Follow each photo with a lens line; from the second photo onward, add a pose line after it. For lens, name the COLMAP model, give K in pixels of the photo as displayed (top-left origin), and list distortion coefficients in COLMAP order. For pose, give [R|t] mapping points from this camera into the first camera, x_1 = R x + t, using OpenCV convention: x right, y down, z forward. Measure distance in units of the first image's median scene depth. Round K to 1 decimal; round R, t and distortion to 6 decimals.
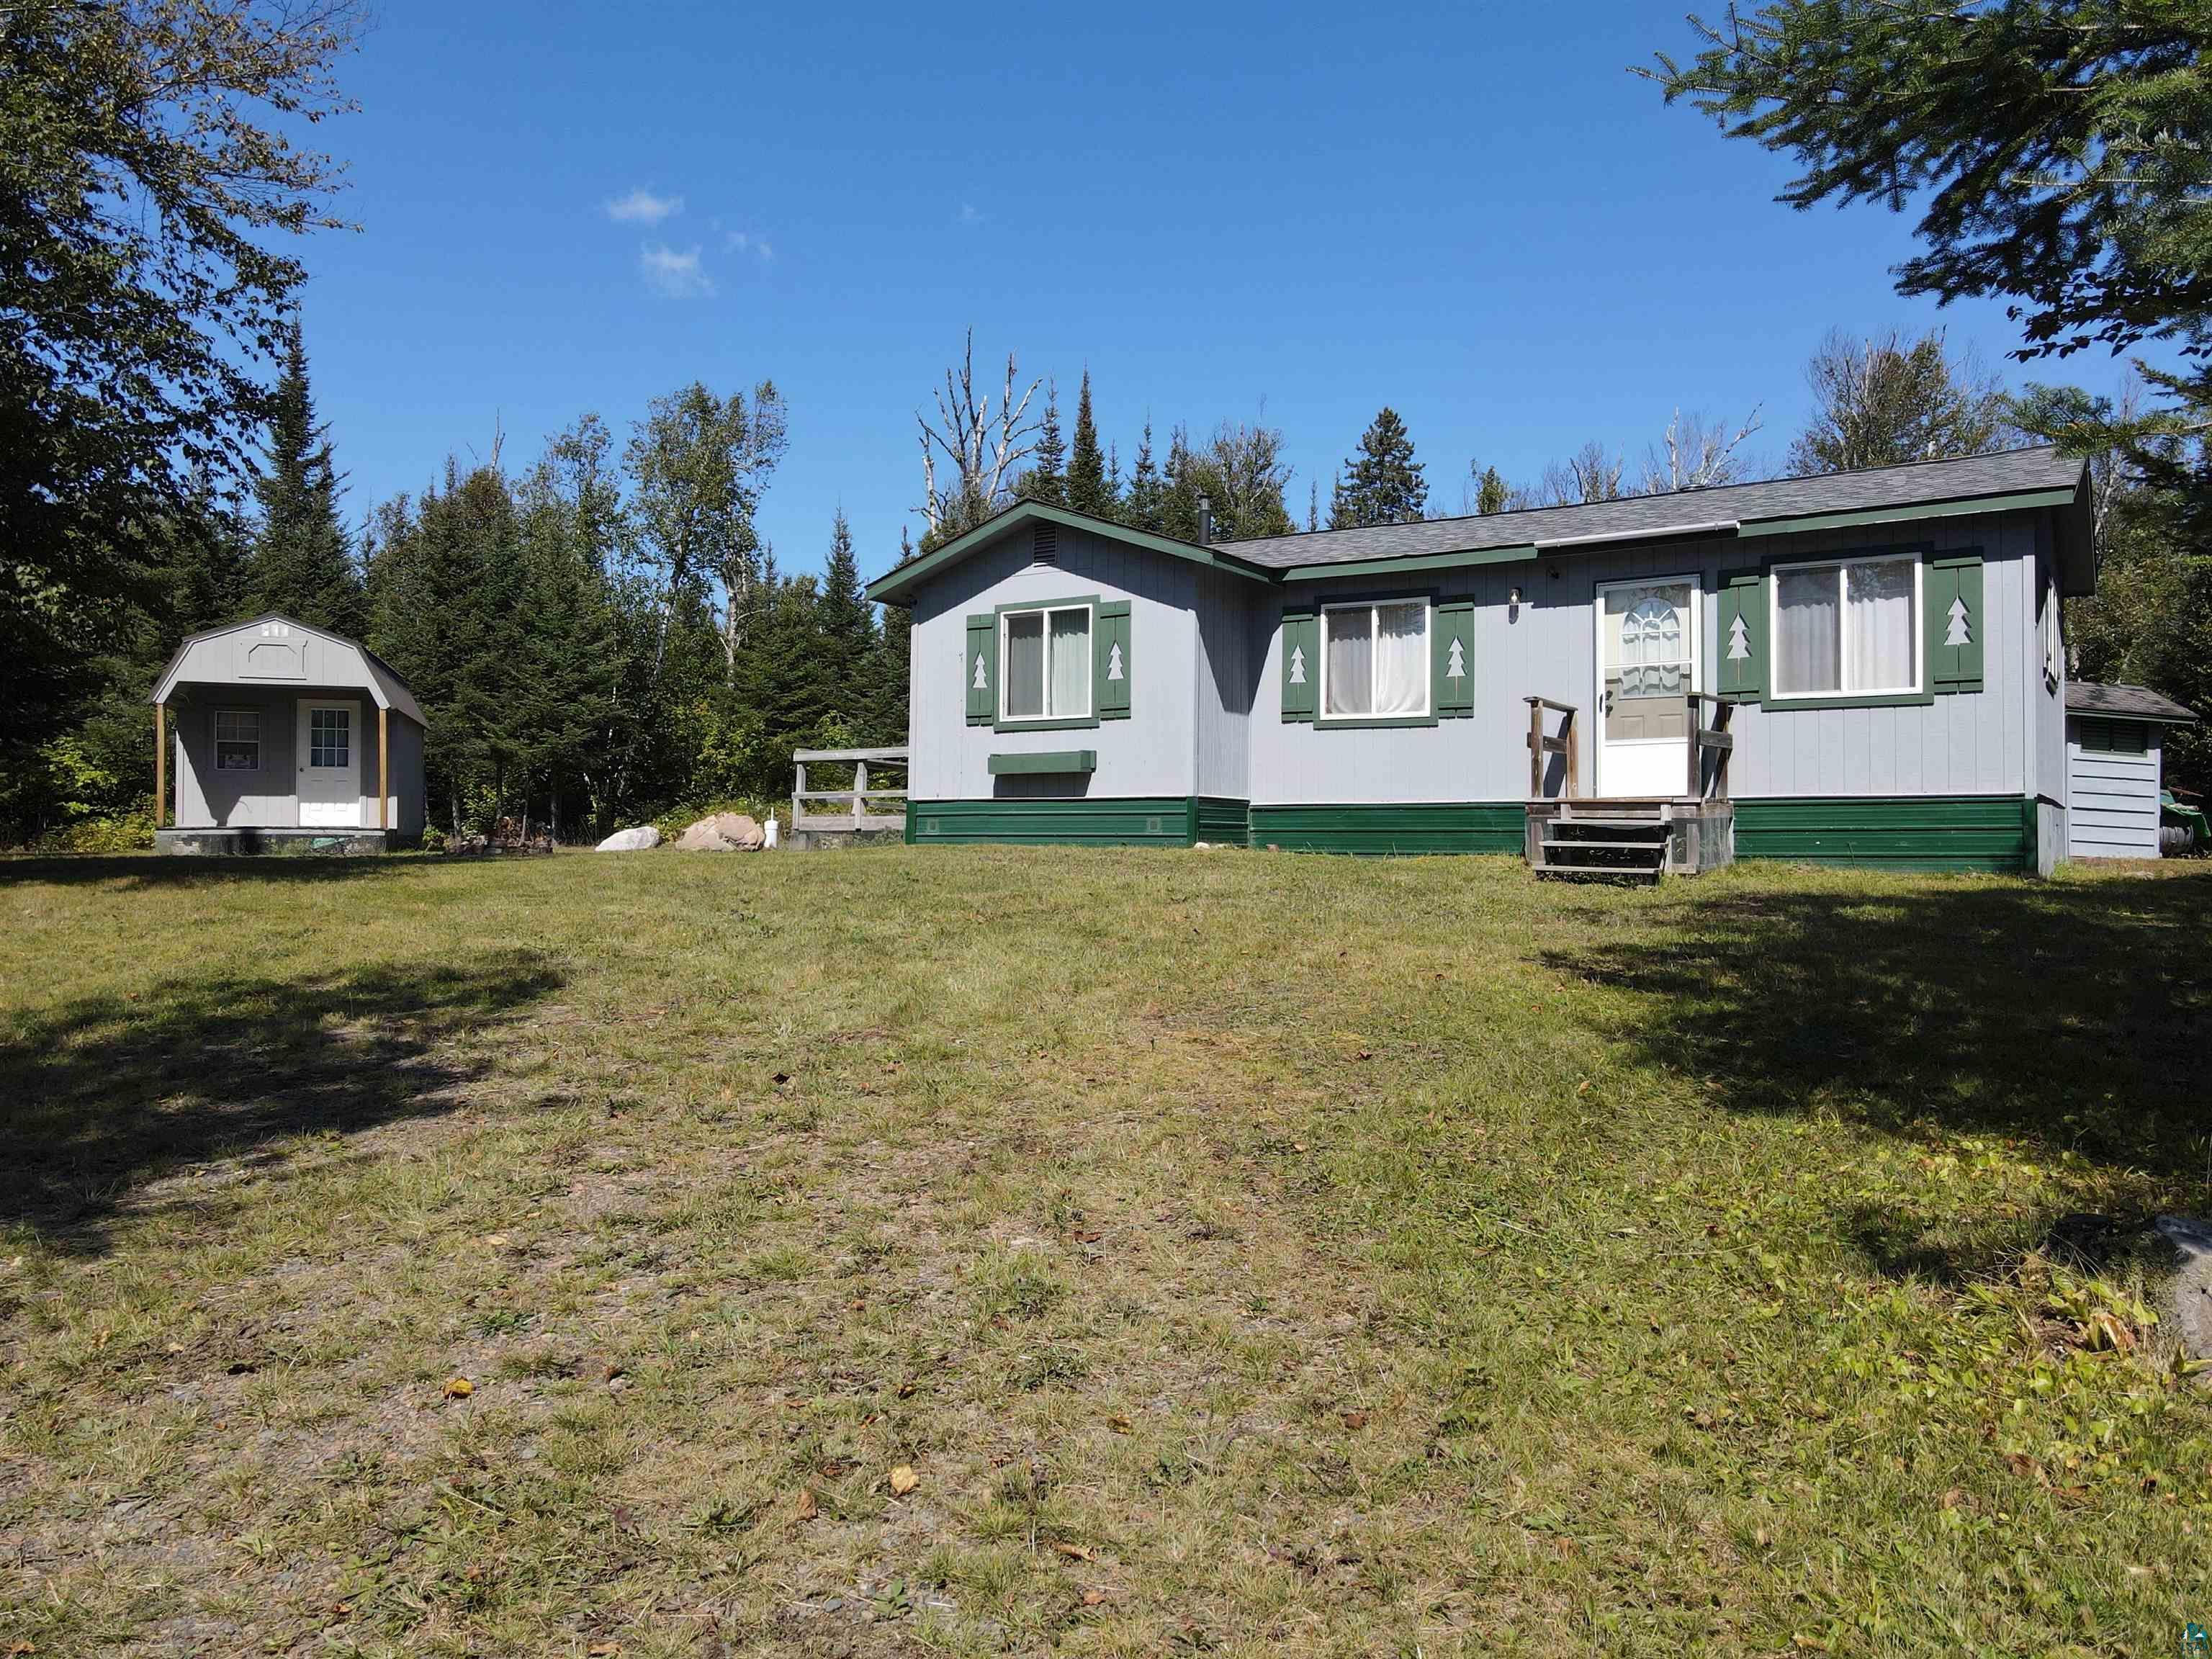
lens RADIAL K [[1544.3, 0, 1106.0], [0, 1544.3, 829.5], [0, 0, 1]] dist [-0.040572, 0.048759]
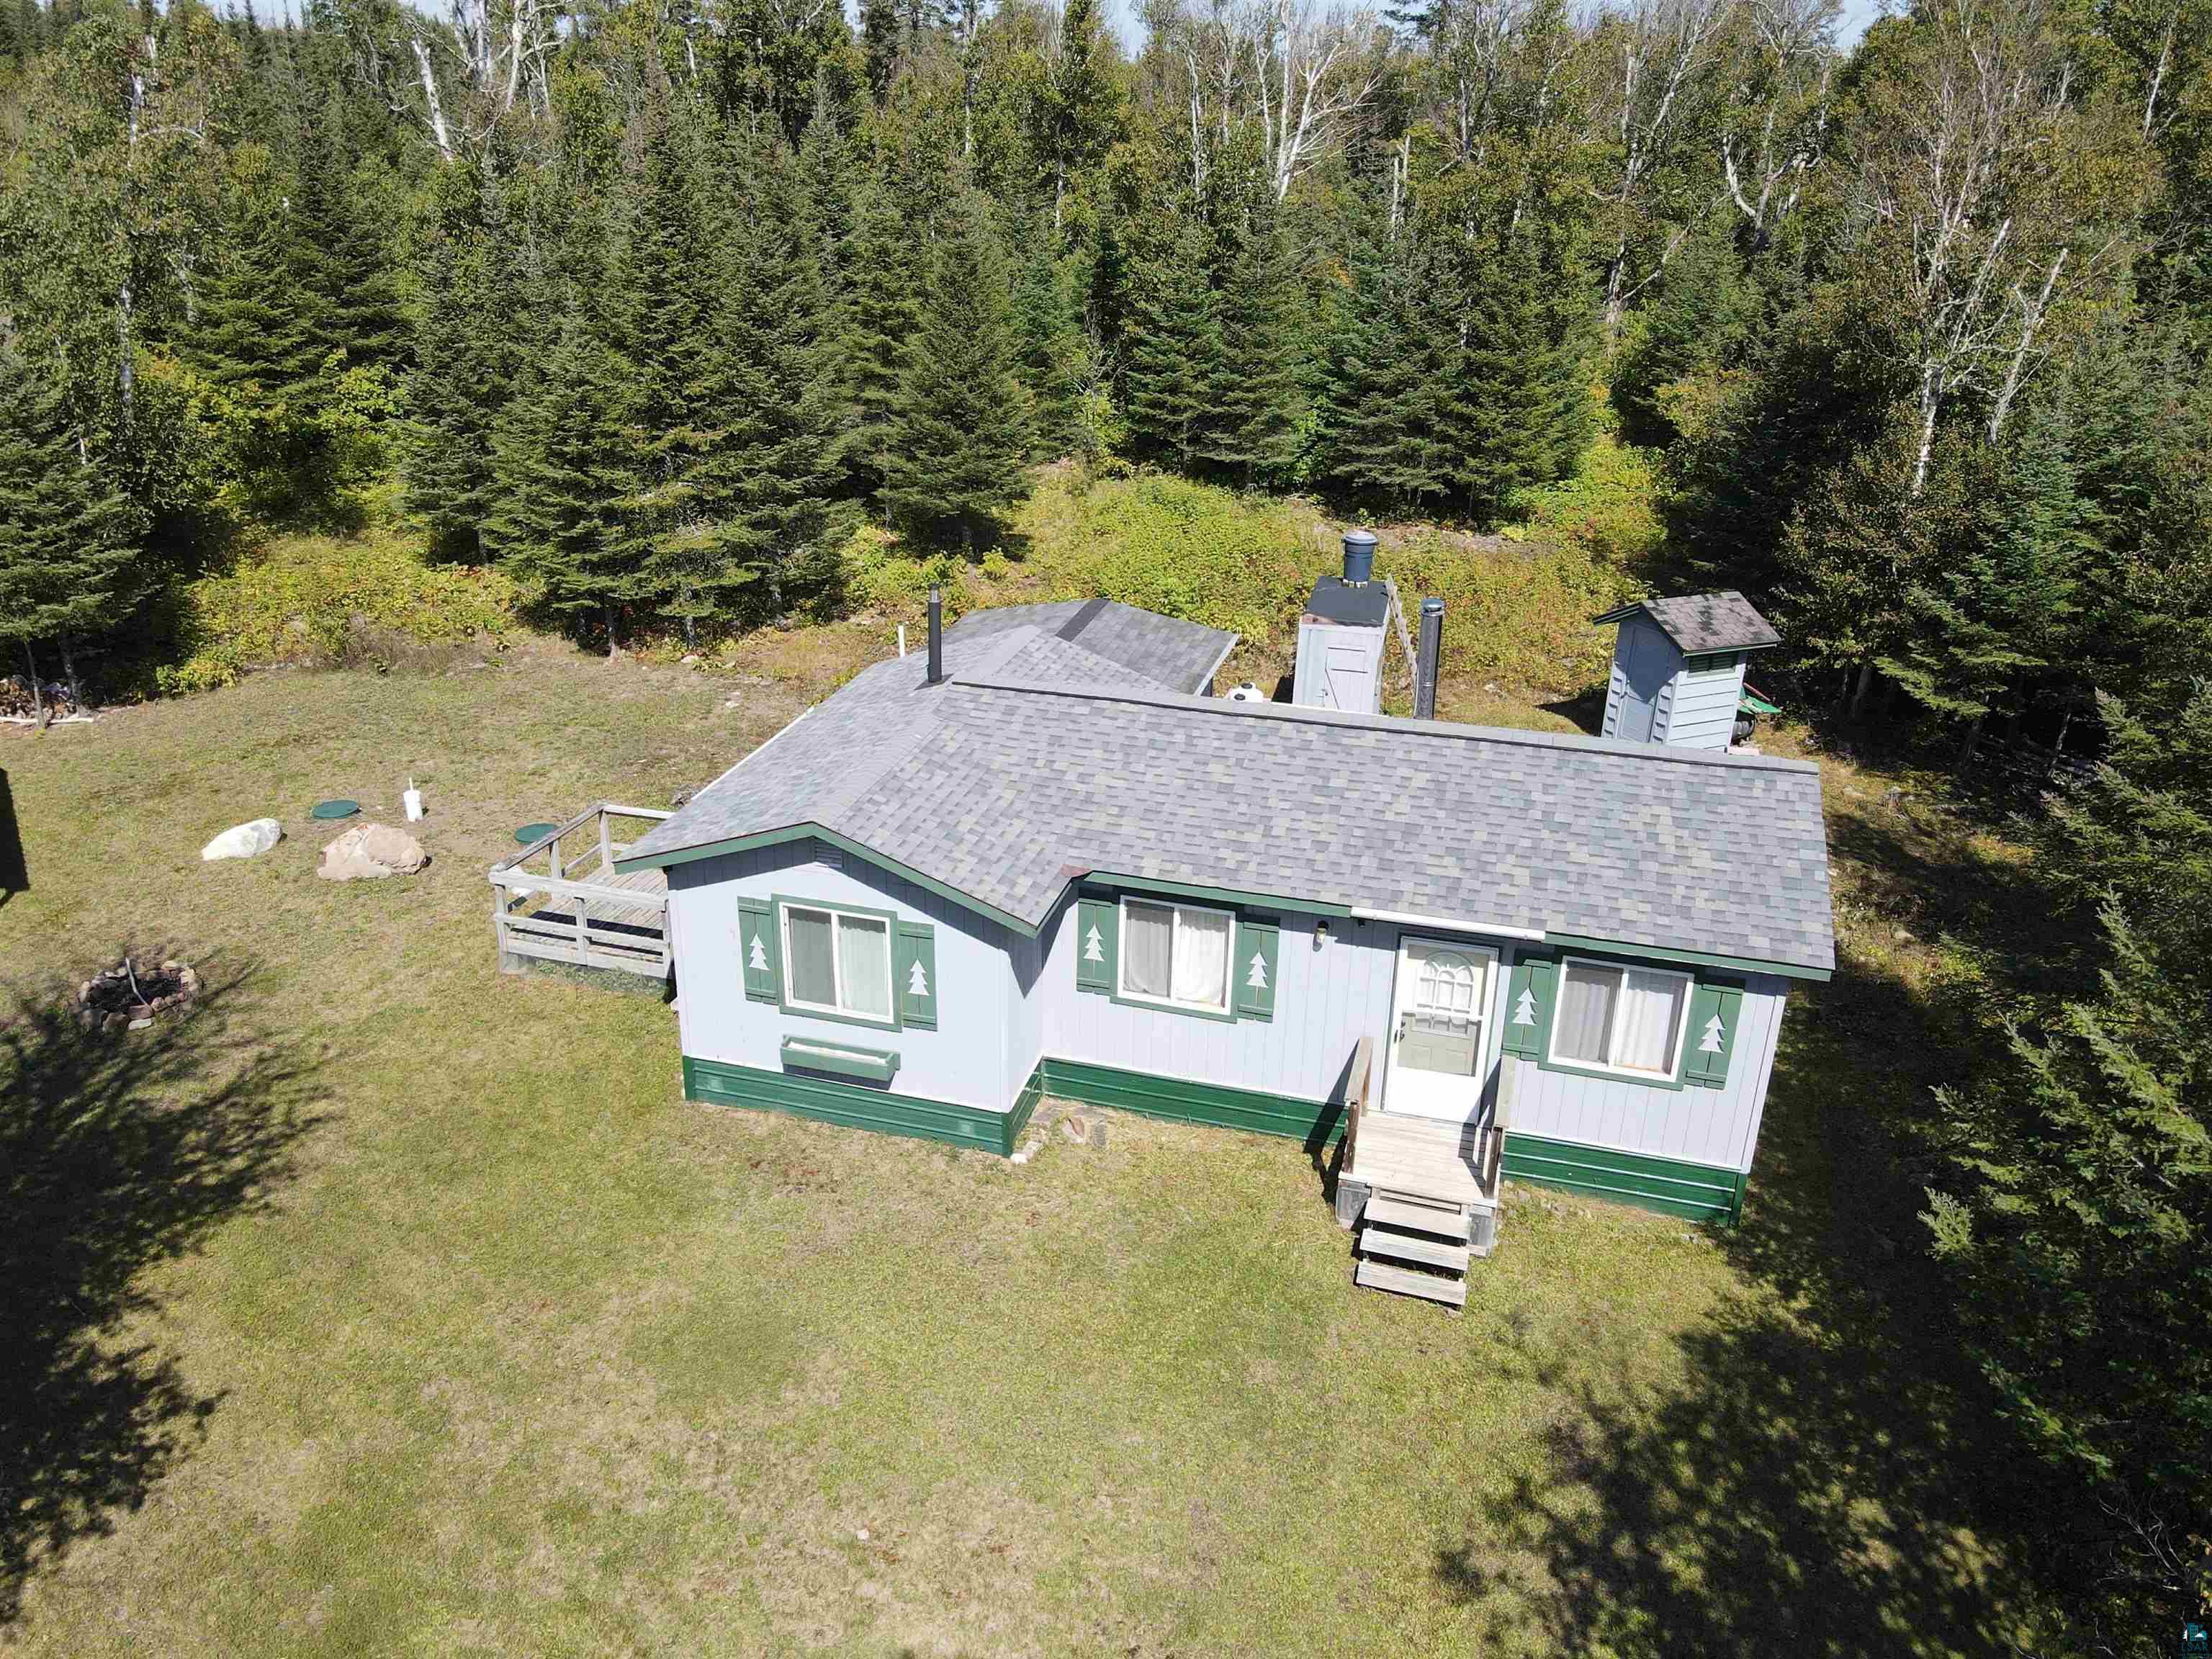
lens RADIAL K [[1544.3, 0, 1106.0], [0, 1544.3, 829.5], [0, 0, 1]] dist [-0.040572, 0.048759]
pose [[0.955563, -0.096054, 0.278700, -0.140885], [-0.015146, 0.928178, 0.371828, -0.553203], [-0.294399, -0.359526, 0.885478, 0.144493]]
